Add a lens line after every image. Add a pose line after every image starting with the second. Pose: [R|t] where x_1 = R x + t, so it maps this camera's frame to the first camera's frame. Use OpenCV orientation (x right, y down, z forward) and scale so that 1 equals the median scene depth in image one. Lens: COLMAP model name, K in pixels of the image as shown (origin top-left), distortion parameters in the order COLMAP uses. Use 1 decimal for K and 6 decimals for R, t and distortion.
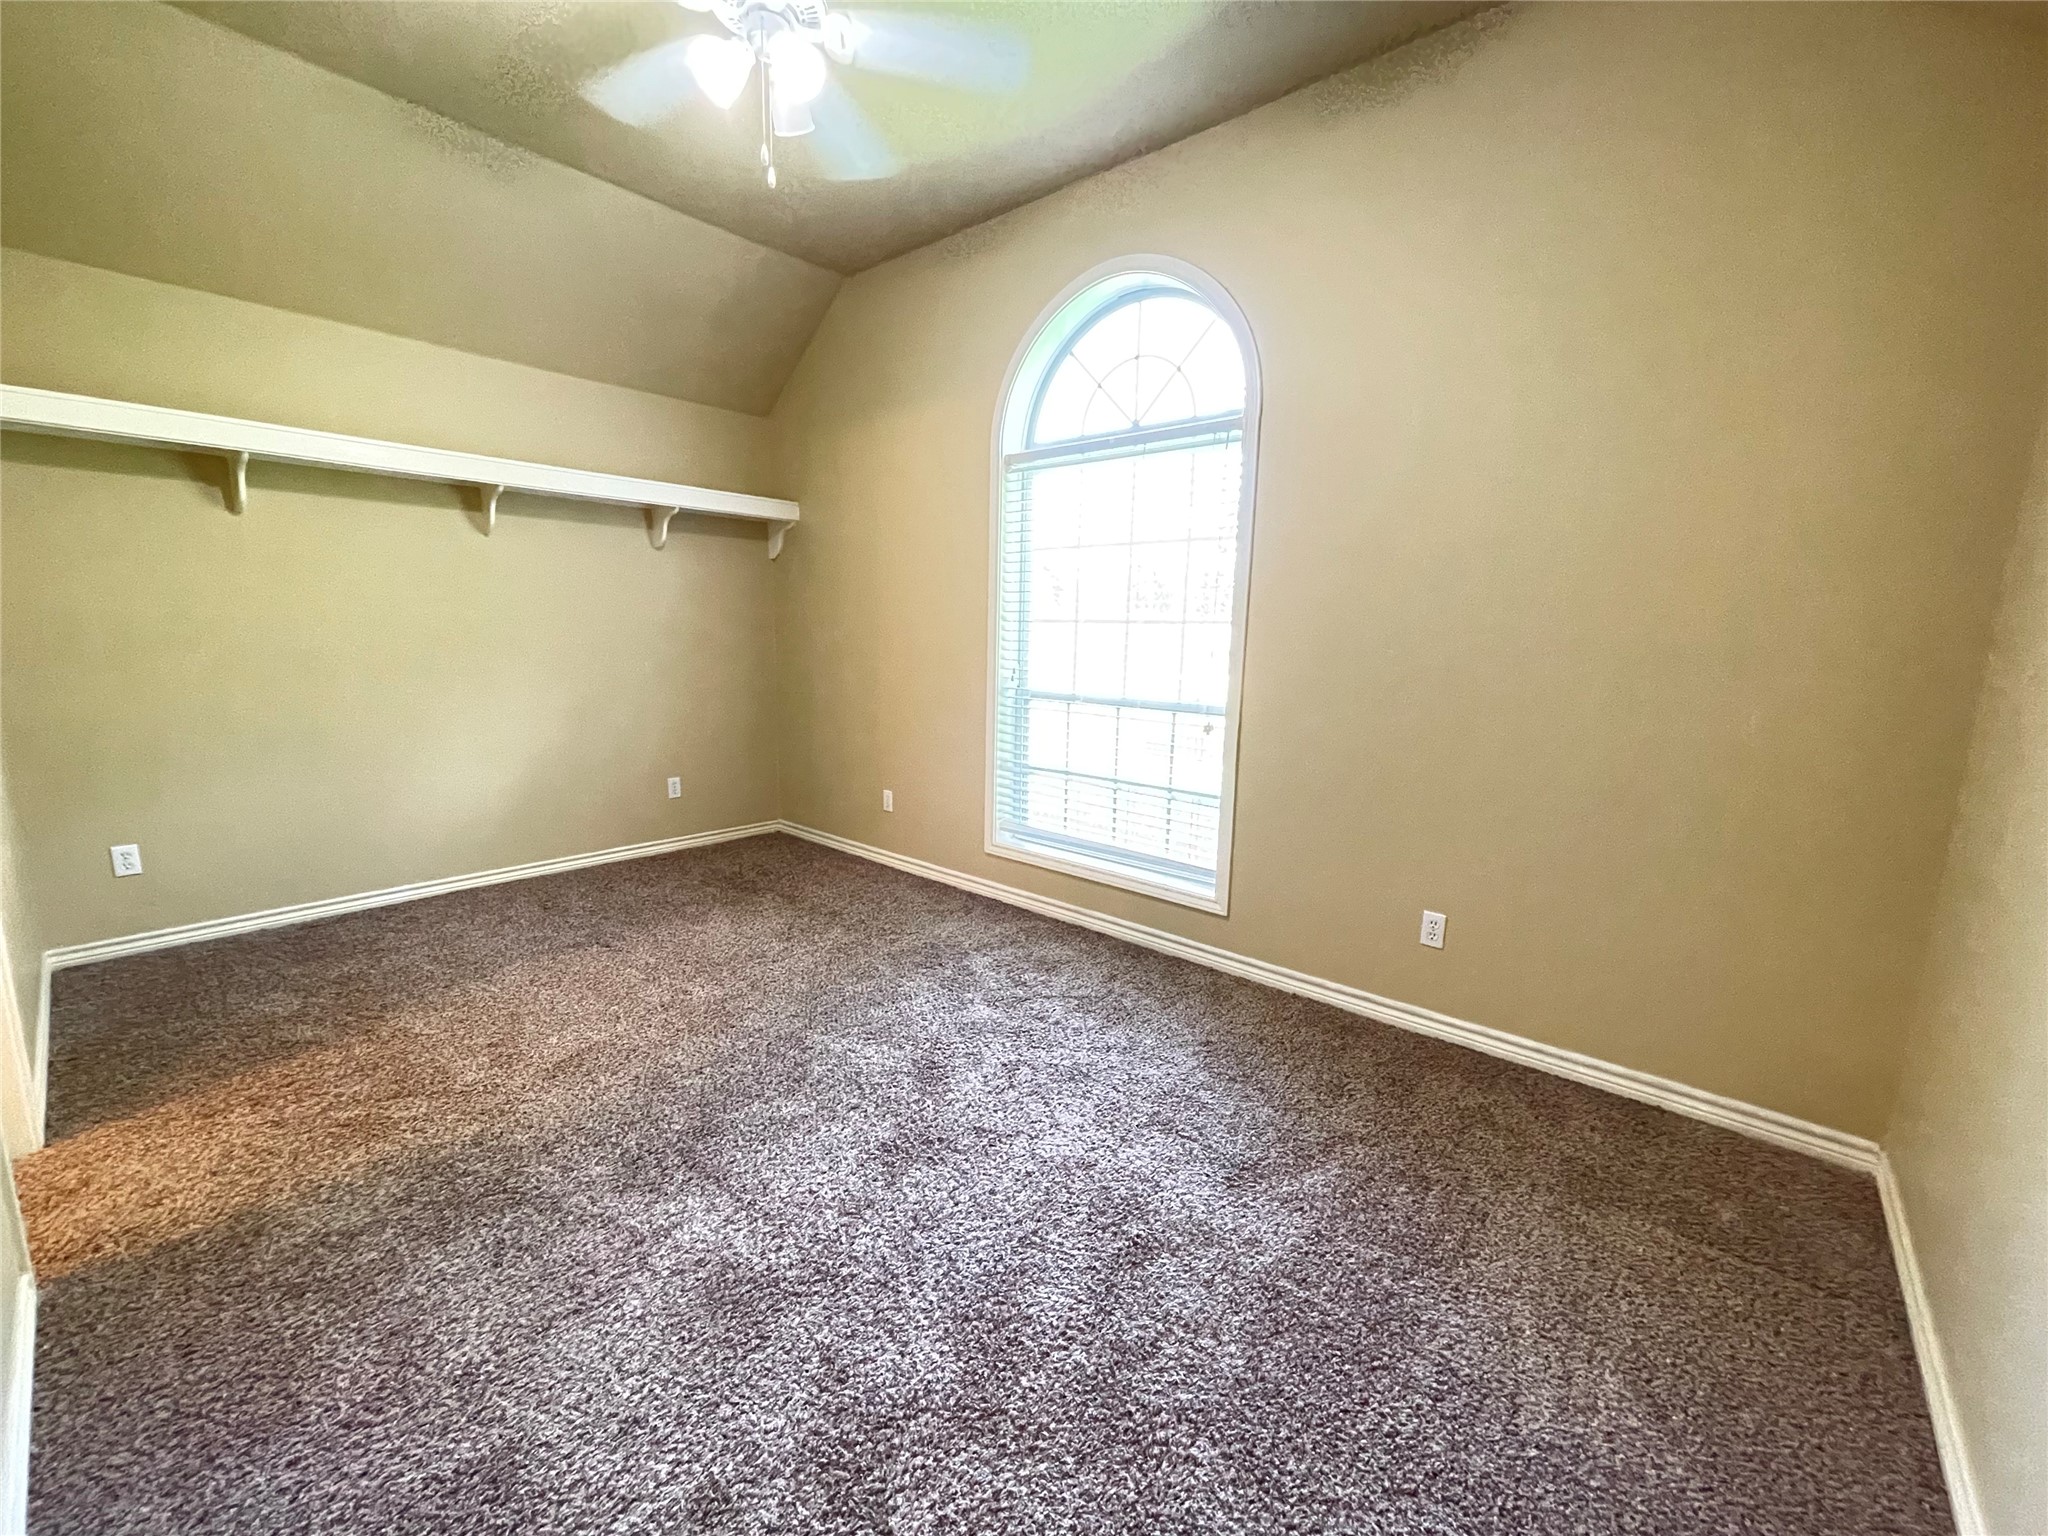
lens RADIAL K [[831.7, 0, 1020.0], [0, 831.7, 763.8], [0, 0, 1]] dist [-0.000176, -0.000301]
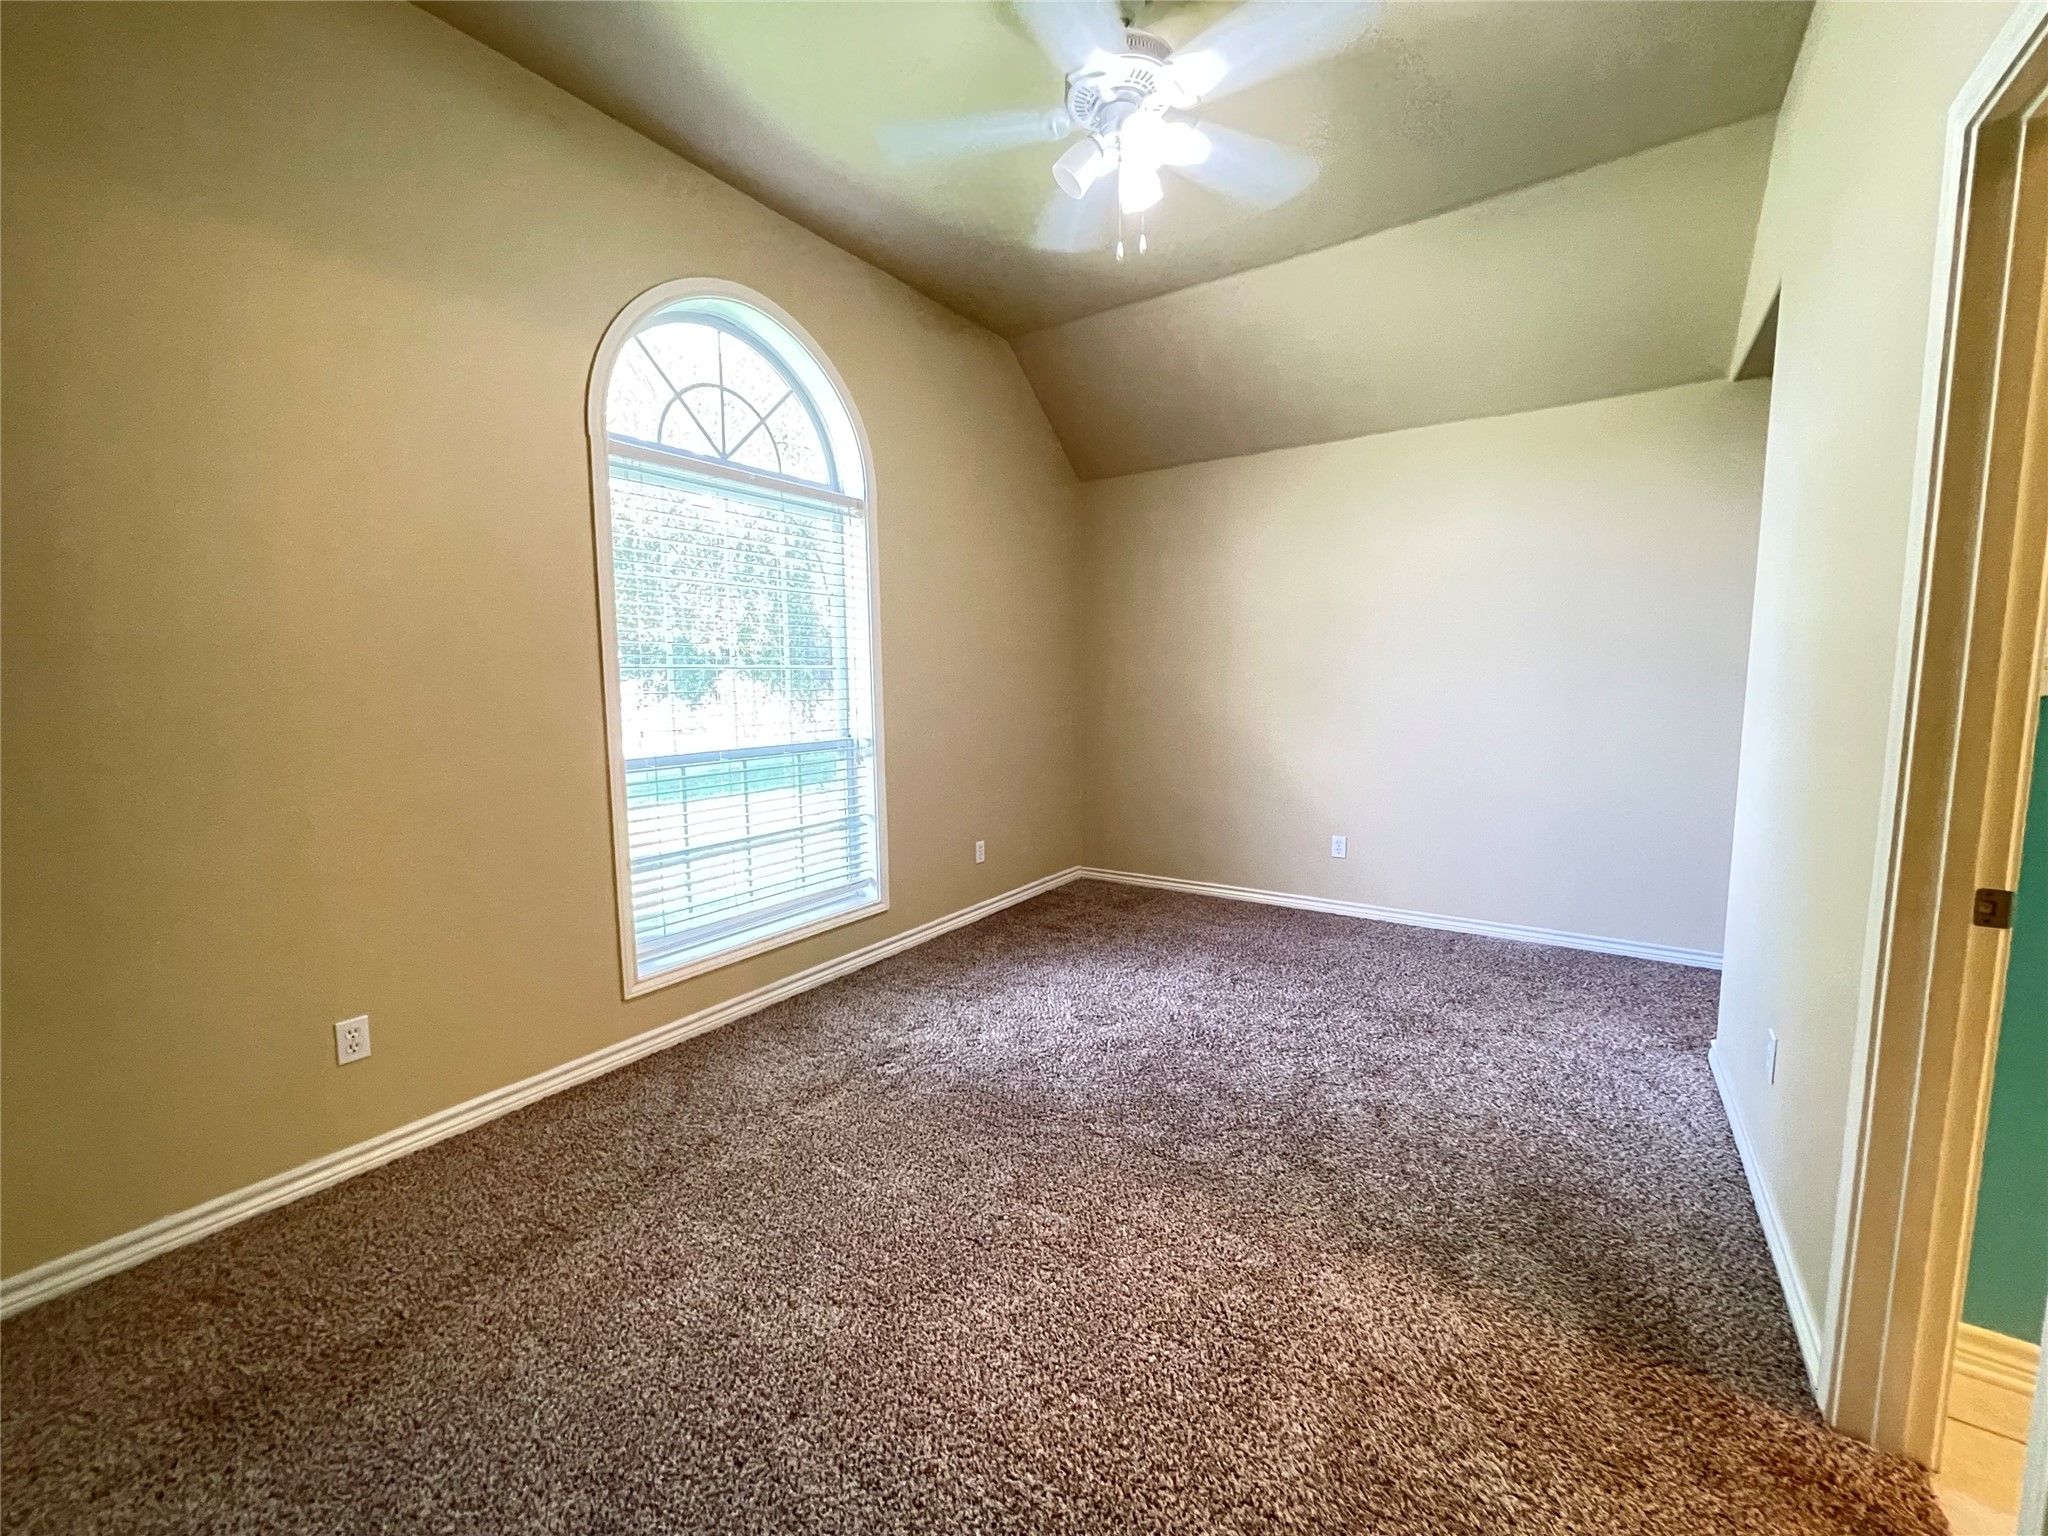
lens RADIAL K [[831.7, 0, 1019.0], [0, 831.7, 761.2], [0, 0, 1]] dist [-0.000176, -0.000301]
pose [[-0.125591, -0.110150, 0.985948, -0.906496], [0.182417, 0.974309, 0.132086, -0.142868], [-0.975167, 0.196443, -0.102271, 0.882326]]
